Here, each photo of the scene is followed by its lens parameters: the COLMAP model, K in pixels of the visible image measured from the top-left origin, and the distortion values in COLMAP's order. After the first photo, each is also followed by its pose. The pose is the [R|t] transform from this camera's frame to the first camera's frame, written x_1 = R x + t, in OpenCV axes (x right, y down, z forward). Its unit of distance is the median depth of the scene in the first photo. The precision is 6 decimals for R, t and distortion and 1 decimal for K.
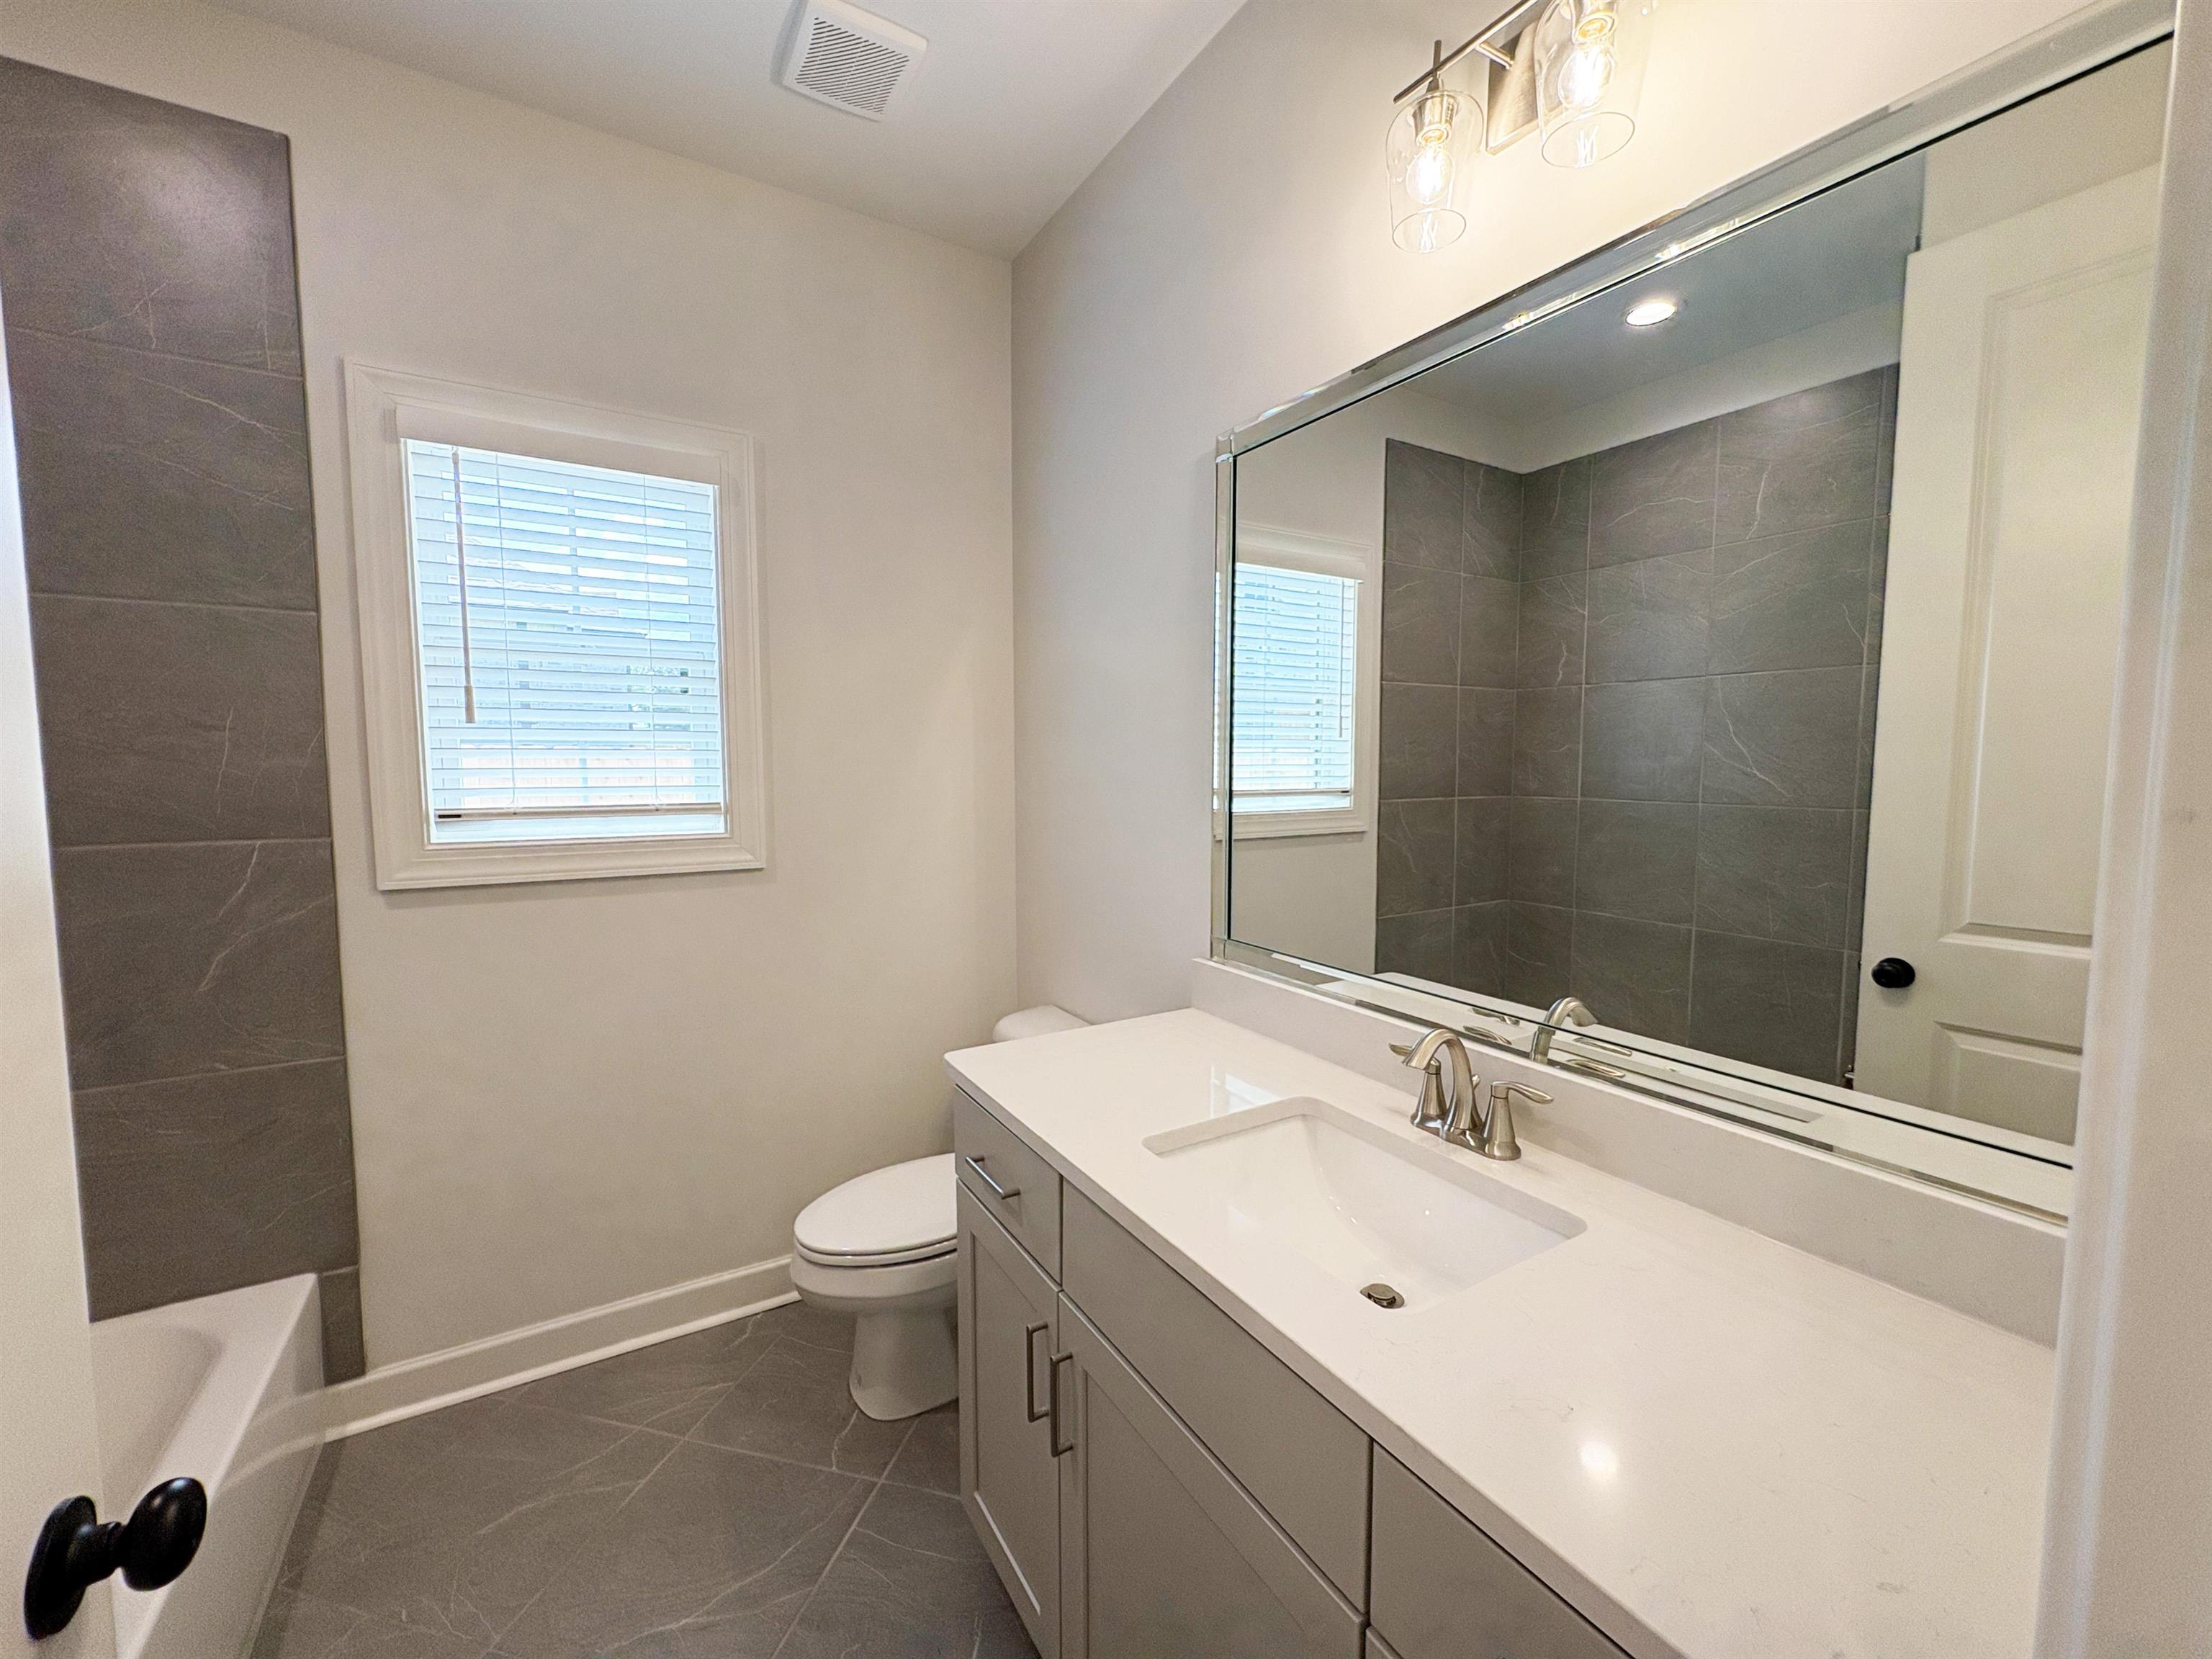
lens RADIAL K [[890.9, 0, 1107.3], [0, 890.9, 829.2], [0, 0, 1]] dist [-0.002157, 0.000118]
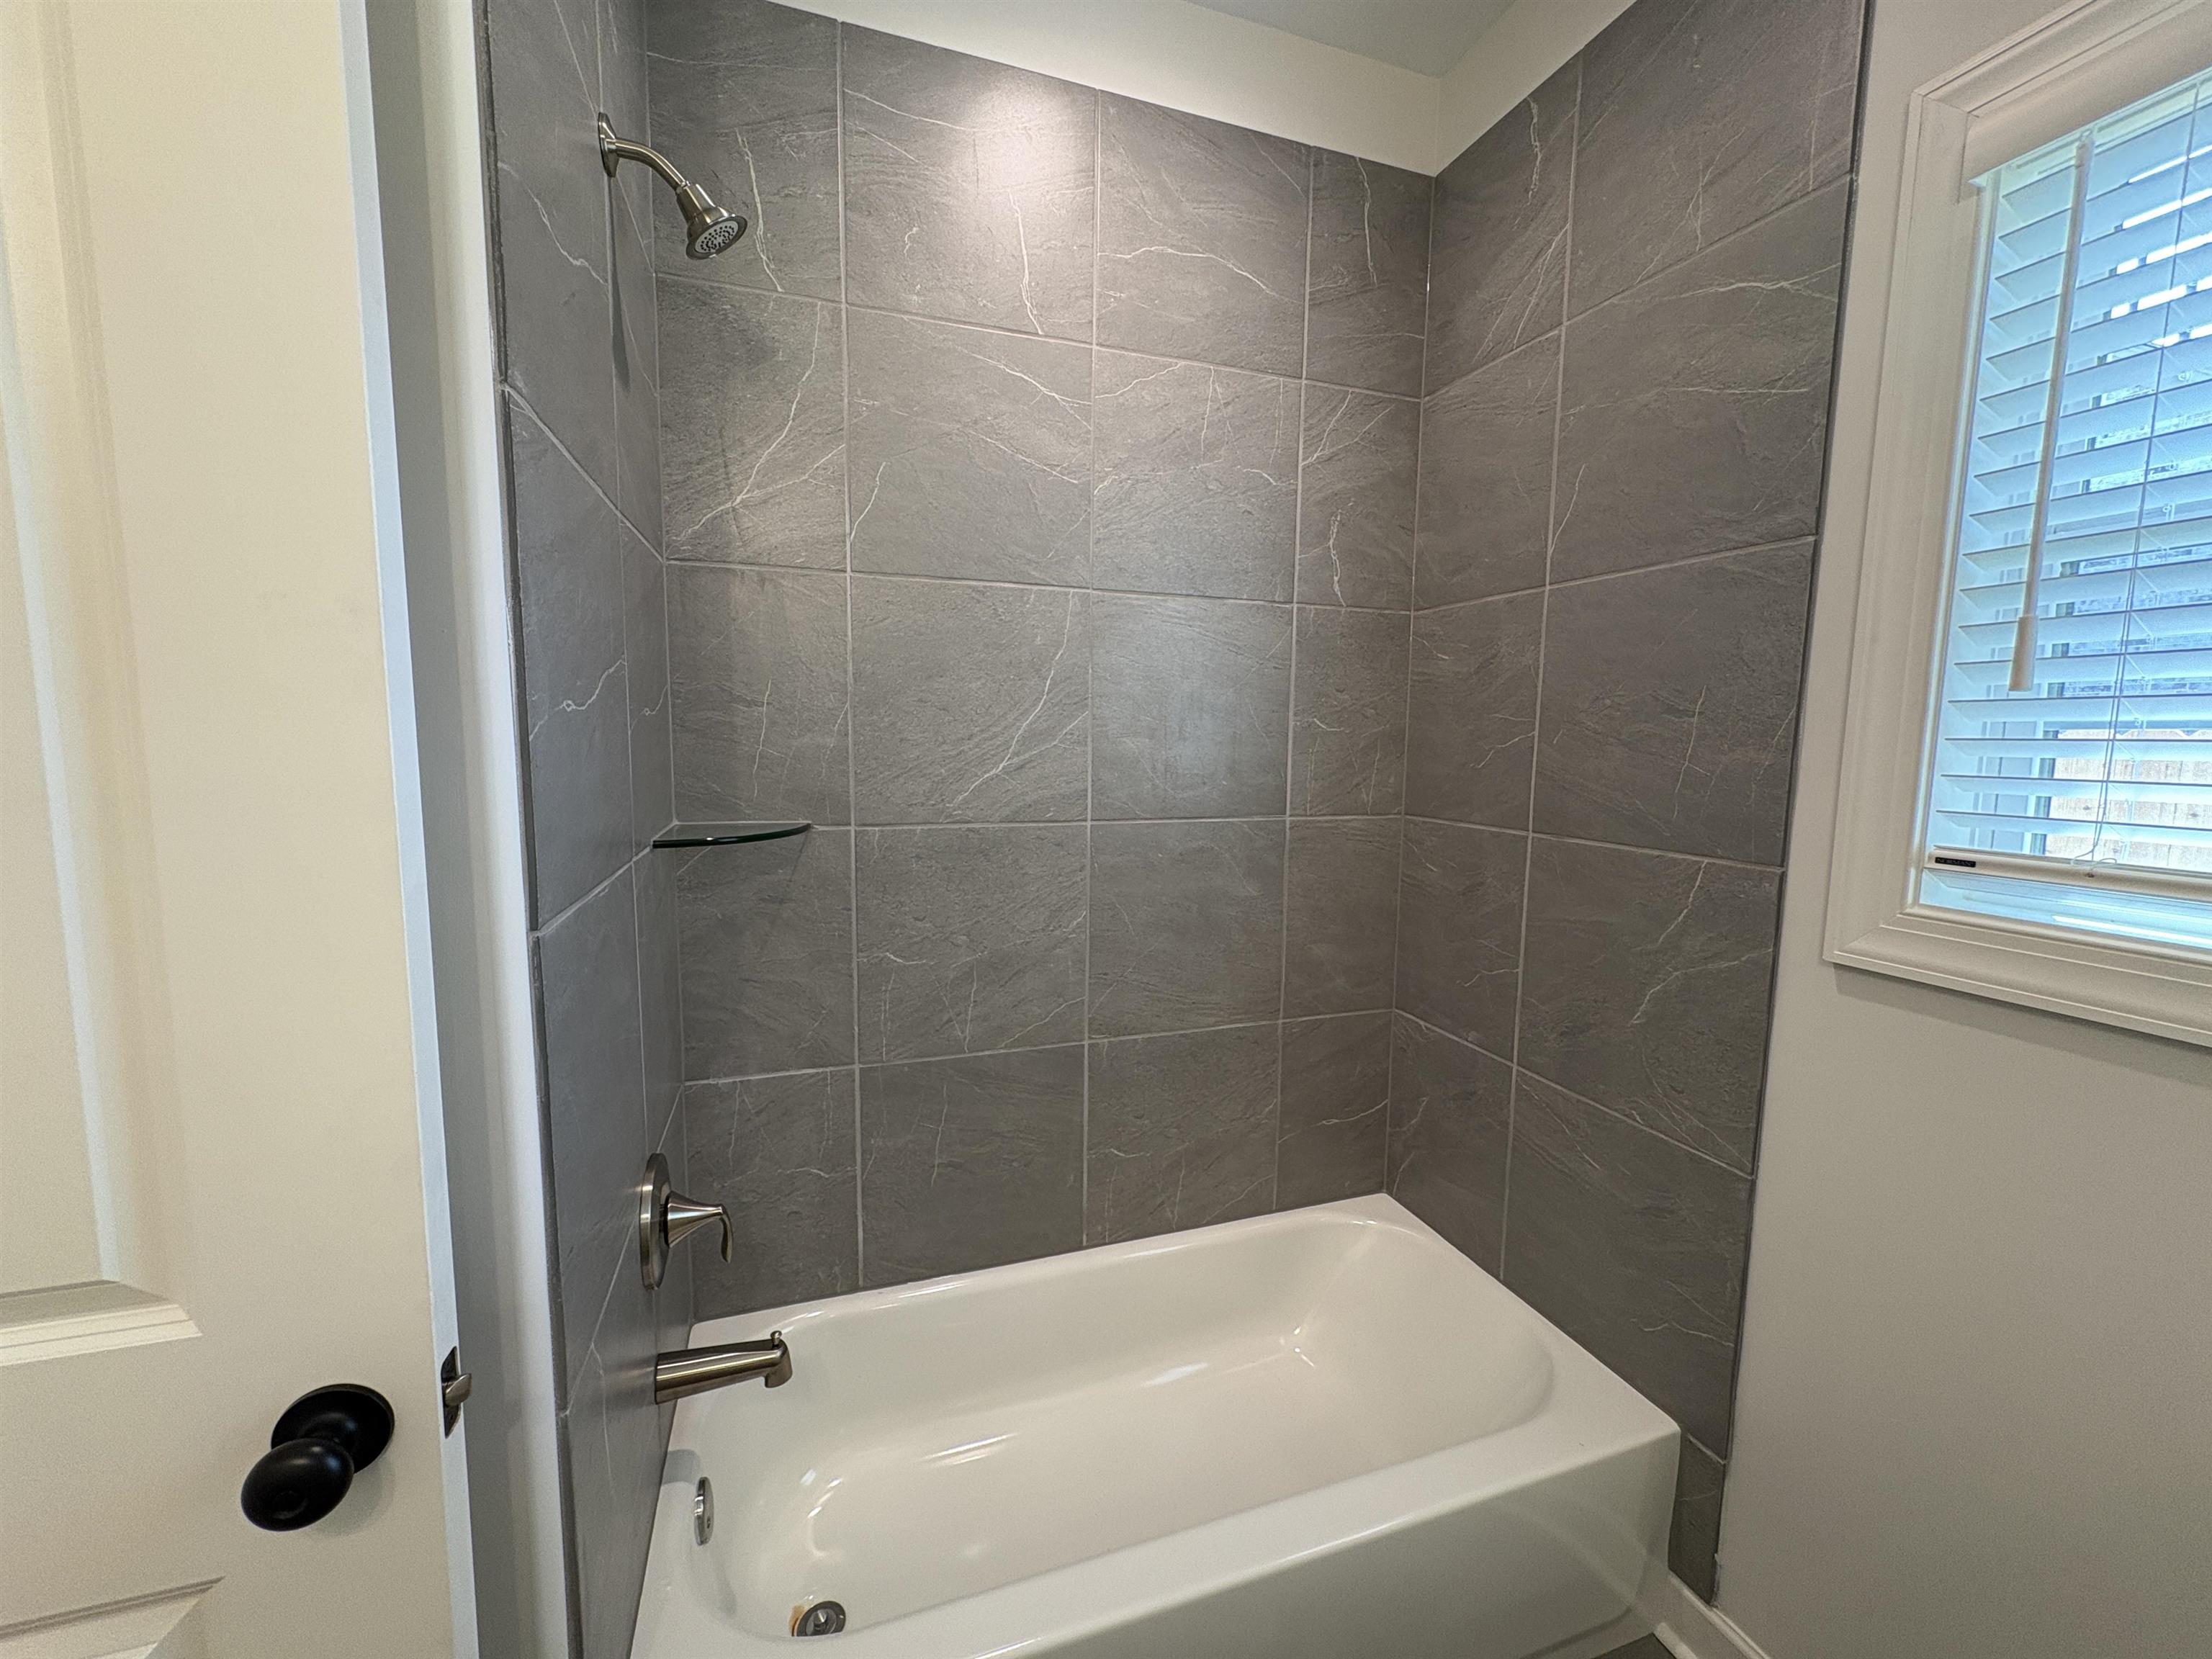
lens RADIAL K [[890.9, 0, 1105.7], [0, 890.9, 827.8], [0, 0, 1]] dist [-0.002157, 0.000118]
pose [[-0.231009, 0.095487, -0.968255, -0.088374], [-0.096031, 0.988075, 0.120353, -0.053930], [0.968201, 0.120785, -0.219084, 0.636042]]
